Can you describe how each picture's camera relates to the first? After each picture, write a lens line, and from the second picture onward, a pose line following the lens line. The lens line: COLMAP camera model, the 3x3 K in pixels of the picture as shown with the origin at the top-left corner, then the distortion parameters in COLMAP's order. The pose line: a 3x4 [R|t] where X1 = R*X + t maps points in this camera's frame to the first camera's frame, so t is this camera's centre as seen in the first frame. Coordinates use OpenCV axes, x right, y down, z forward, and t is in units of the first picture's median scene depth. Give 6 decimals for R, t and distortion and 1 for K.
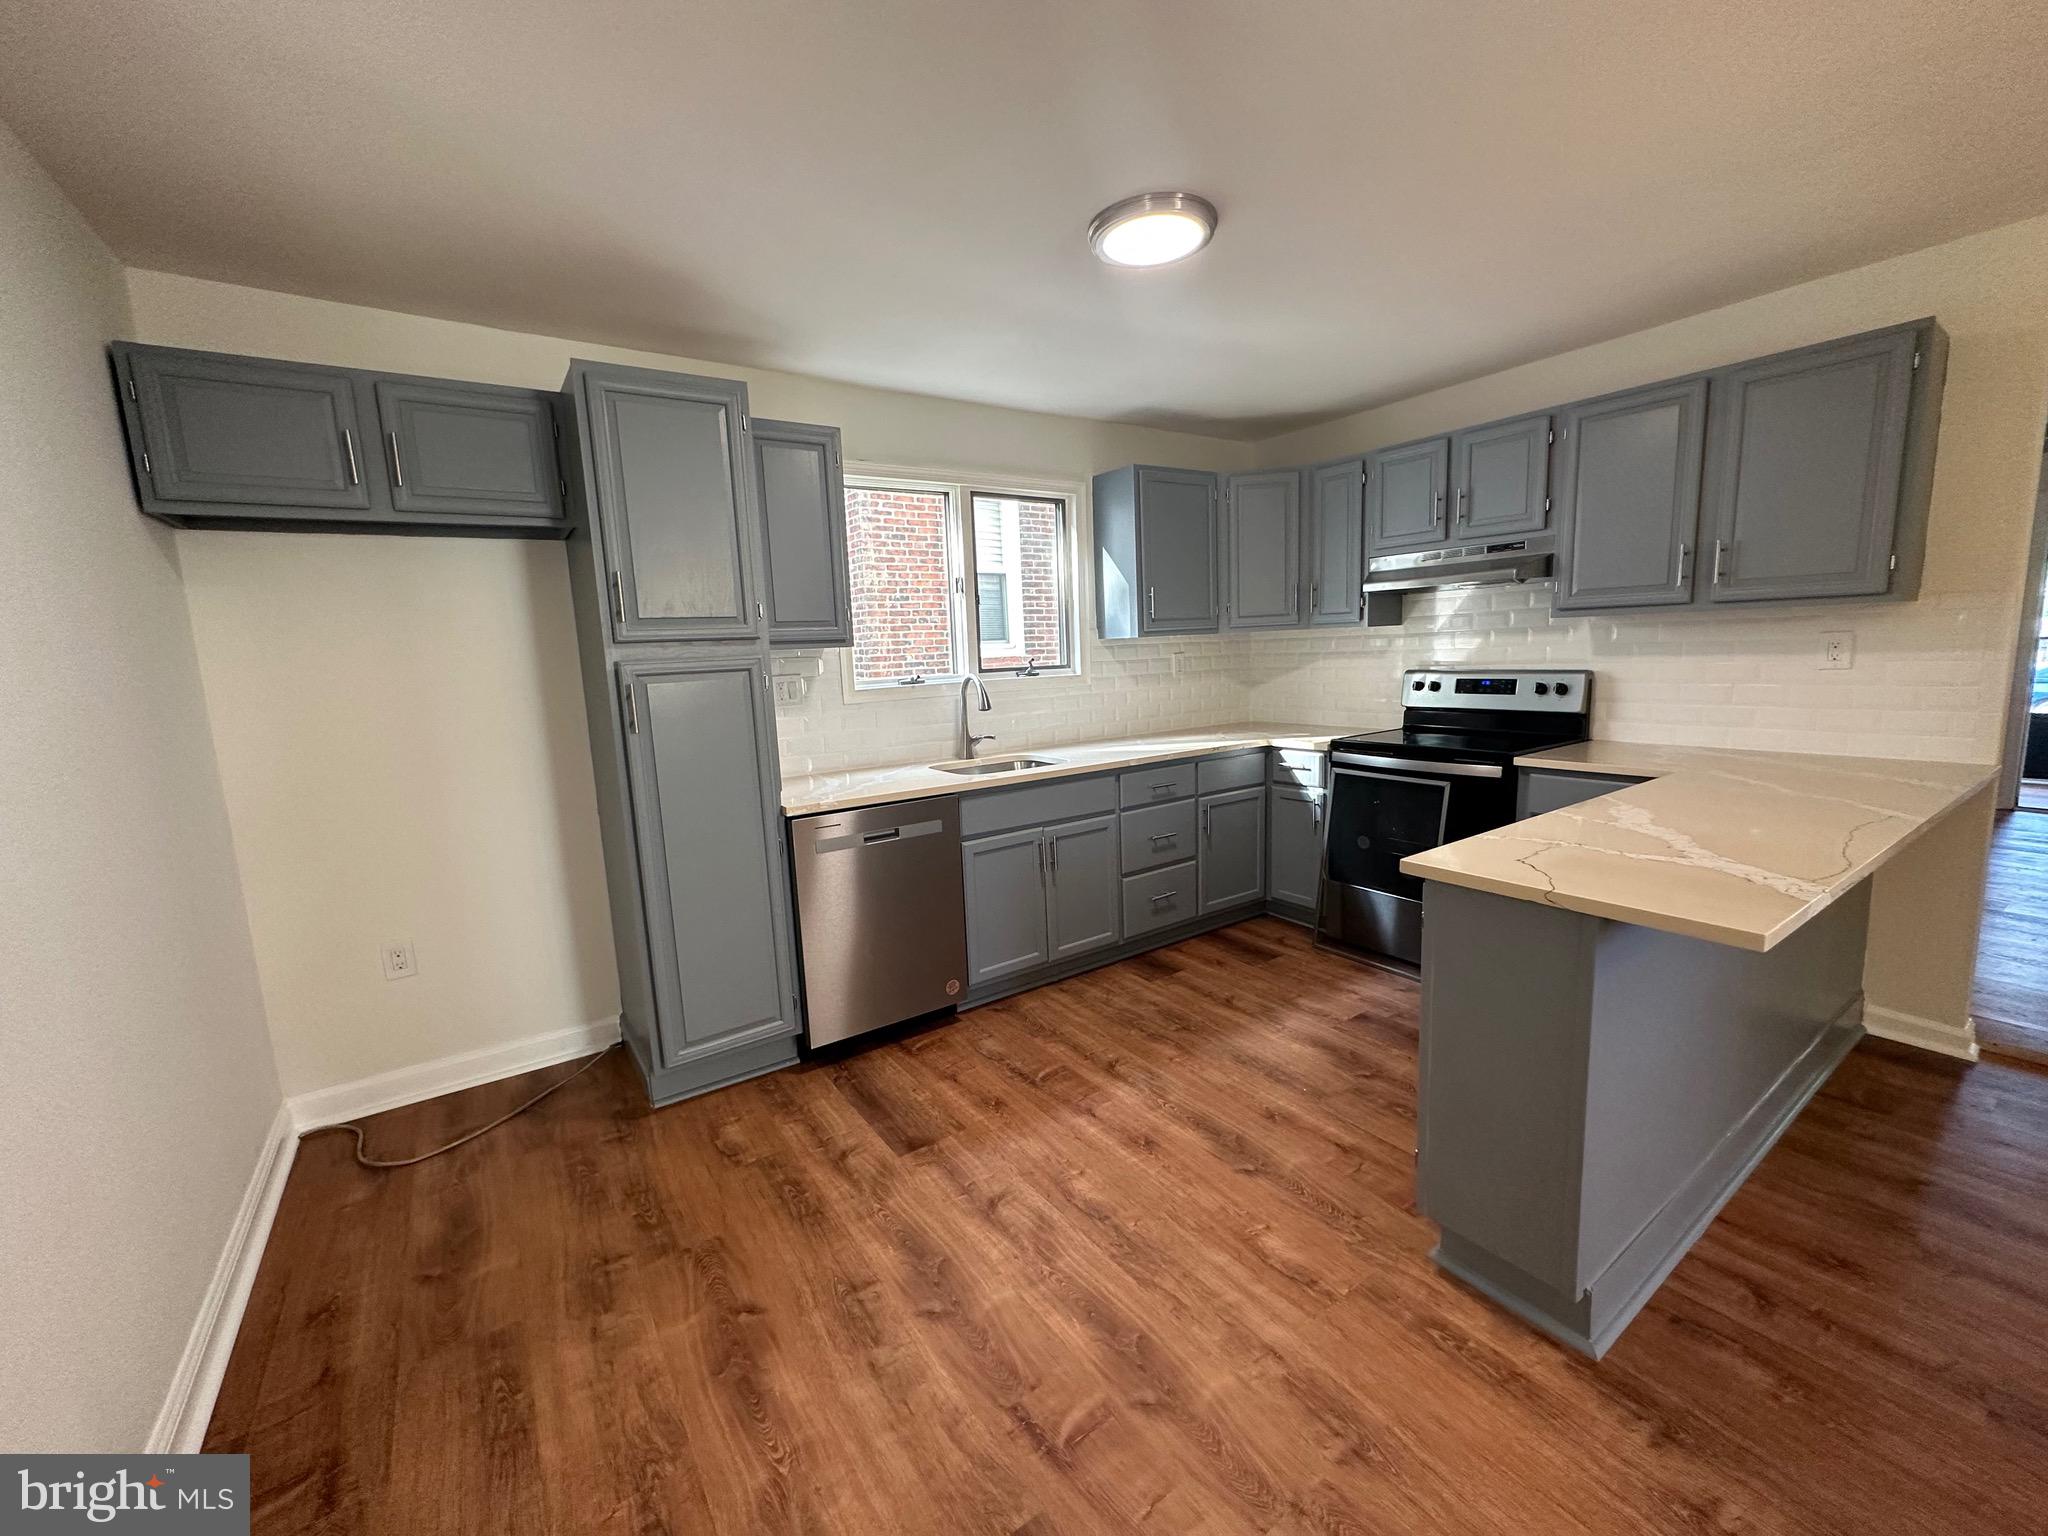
lens RADIAL K [[815.3, 0, 1022.8], [0, 815.3, 762.8], [0, 0, 1]] dist [-0.001873, 0.000114]
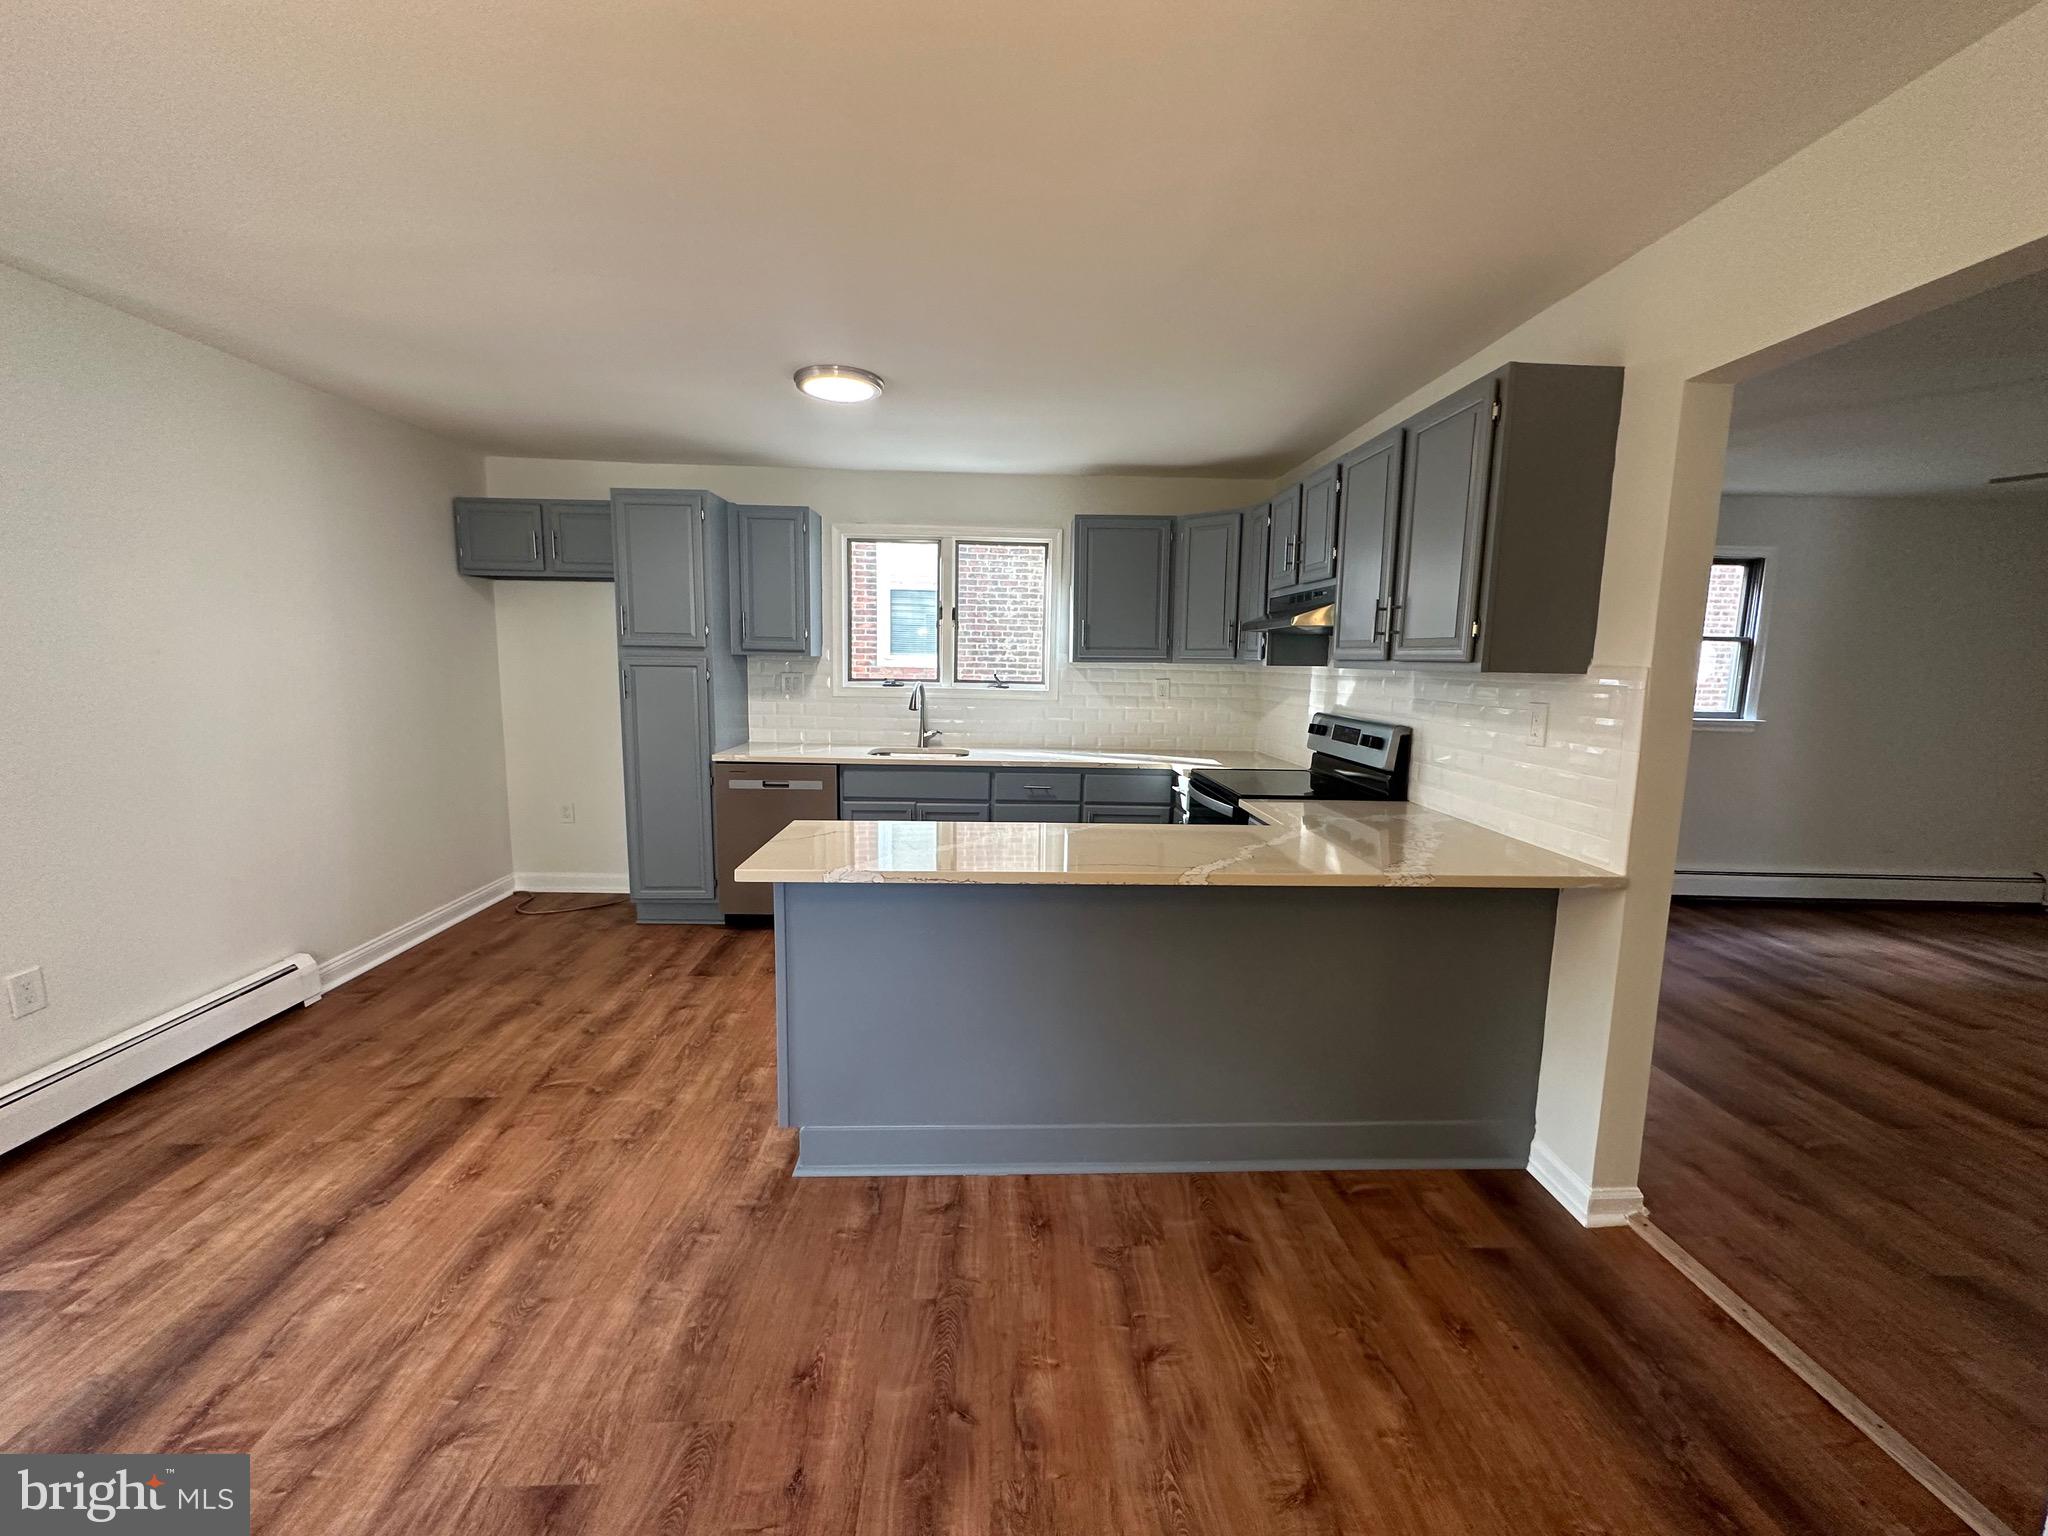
lens RADIAL K [[815.3, 0, 1019.0], [0, 815.3, 759.4], [0, 0, 1]] dist [-0.001873, 0.000114]
pose [[0.843785, 0.123437, -0.522294, 1.190838], [-0.129102, 0.991298, 0.025711, -0.061522], [0.520922, 0.045735, 0.852378, -0.041217]]
